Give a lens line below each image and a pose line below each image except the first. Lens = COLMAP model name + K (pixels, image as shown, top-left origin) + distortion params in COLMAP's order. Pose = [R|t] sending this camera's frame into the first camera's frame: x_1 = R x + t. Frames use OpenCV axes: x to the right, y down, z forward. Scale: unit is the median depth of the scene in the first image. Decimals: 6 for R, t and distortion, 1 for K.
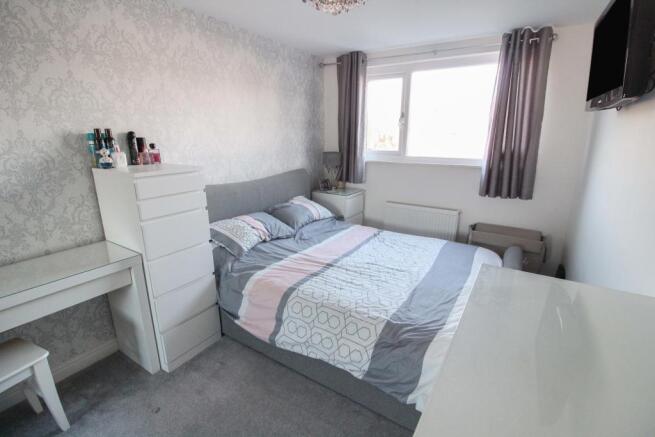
lens RADIAL K [[302.6, 0, 331.7], [0, 302.6, 212.4], [0, 0, 1]] dist [0.000670, -0.011784]
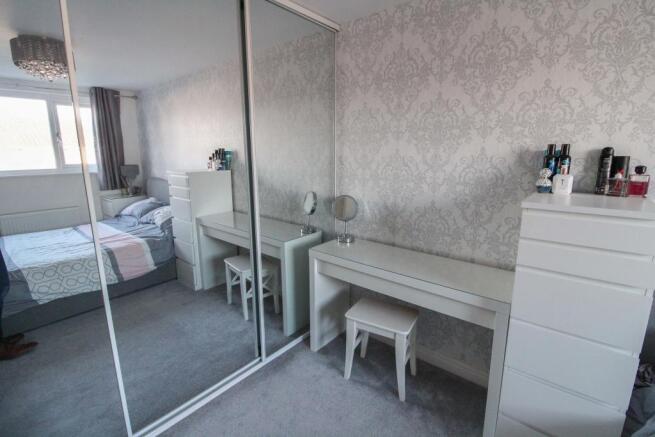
lens RADIAL K [[302.6, 0, 331.7], [0, 302.6, 212.4], [0, 0, 1]] dist [0.000670, -0.011784]
pose [[-0.145262, 0.189798, -0.971018, 0.144976], [-0.238787, 0.945690, 0.220569, -0.148171], [0.960146, 0.263907, -0.092051, 0.575889]]
